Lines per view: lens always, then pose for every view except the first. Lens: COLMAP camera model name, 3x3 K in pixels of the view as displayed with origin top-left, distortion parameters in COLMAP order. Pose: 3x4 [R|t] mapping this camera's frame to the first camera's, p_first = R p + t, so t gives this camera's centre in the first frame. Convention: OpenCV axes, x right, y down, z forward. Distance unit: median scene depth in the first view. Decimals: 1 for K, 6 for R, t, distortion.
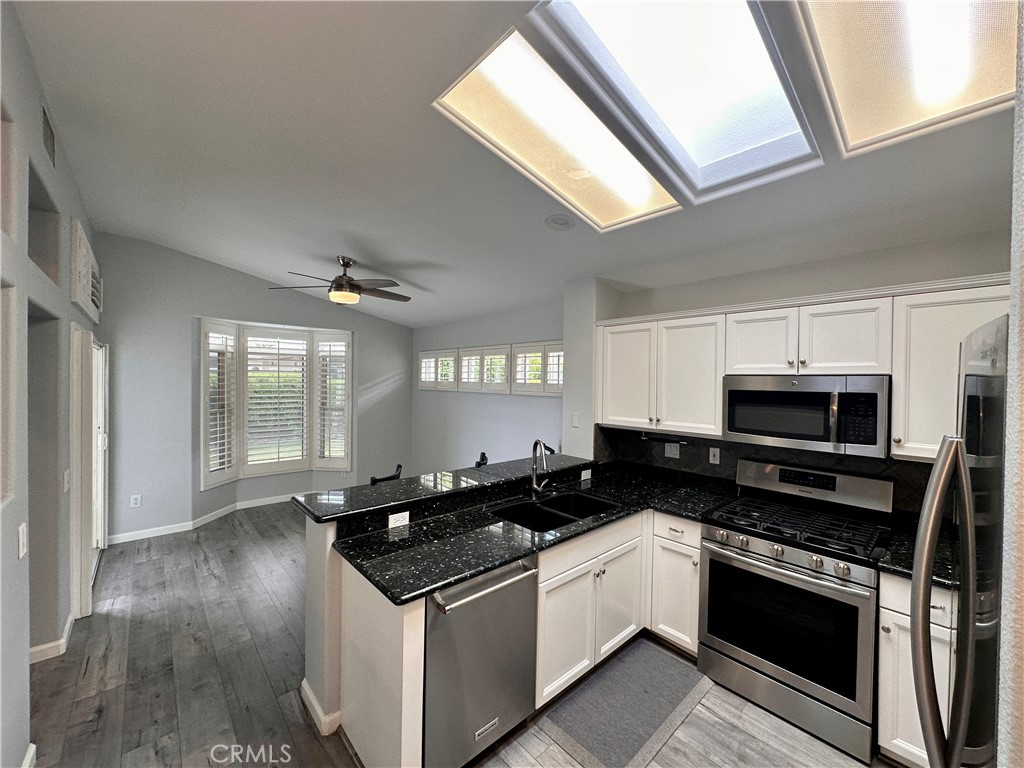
lens RADIAL K [[407.3, 0, 511.4], [0, 407.3, 384.6], [0, 0, 1]] dist [-0.001206, 0.000914]
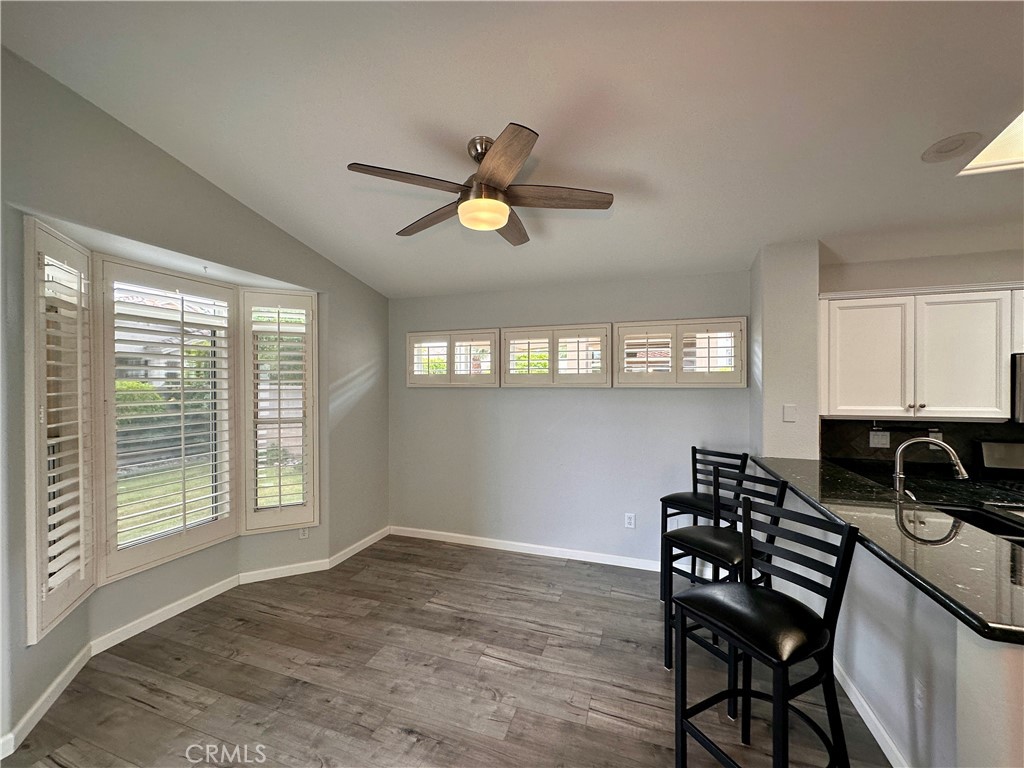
lens RADIAL K [[407.3, 0, 513.3], [0, 407.3, 385.0], [0, 0, 1]] dist [-0.001206, 0.000914]
pose [[0.873064, -0.017624, 0.487286, -0.866449], [0.019860, 0.999803, 0.000577, 0.022517], [-0.487200, 0.009174, 0.873242, 0.667691]]
